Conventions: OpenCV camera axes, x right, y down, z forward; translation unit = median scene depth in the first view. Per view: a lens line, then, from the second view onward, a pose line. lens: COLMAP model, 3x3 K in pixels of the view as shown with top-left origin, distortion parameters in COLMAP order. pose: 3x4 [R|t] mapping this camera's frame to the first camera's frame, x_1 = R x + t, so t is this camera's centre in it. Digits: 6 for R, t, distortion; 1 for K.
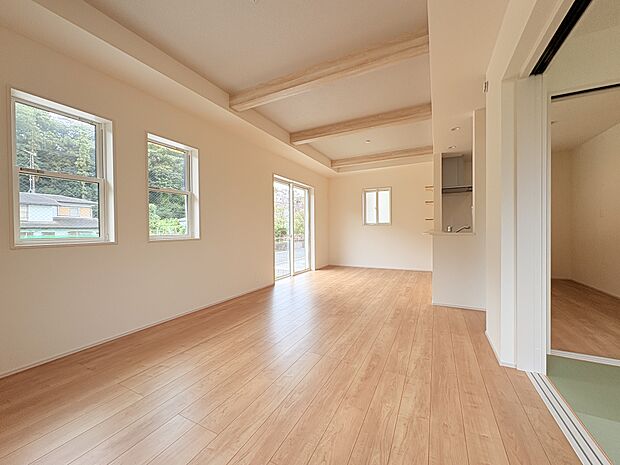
lens RADIAL K [[247.4, 0, 310.0], [0, 247.4, 232.5], [0, 0, 1]] dist [0.001134, 0.000160]
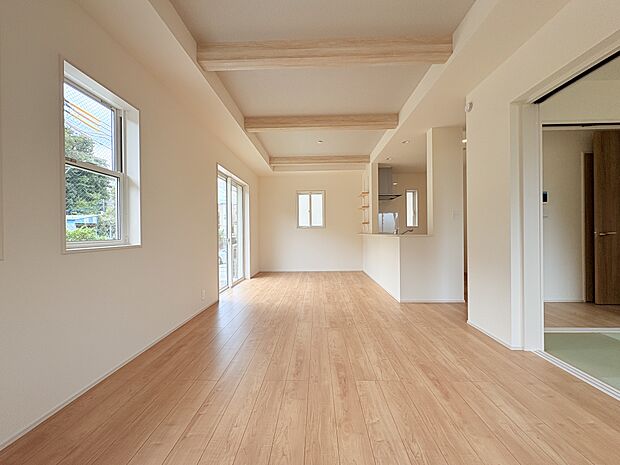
lens RADIAL K [[247.4, 0, 310.0], [0, 247.4, 232.5], [0, 0, 1]] dist [0.001134, 0.000160]
pose [[0.901774, -0.000596, 0.432208, -0.280262], [0.007038, 0.999887, -0.013306, 0.001817], [-0.432151, 0.015041, 0.901676, 0.181660]]
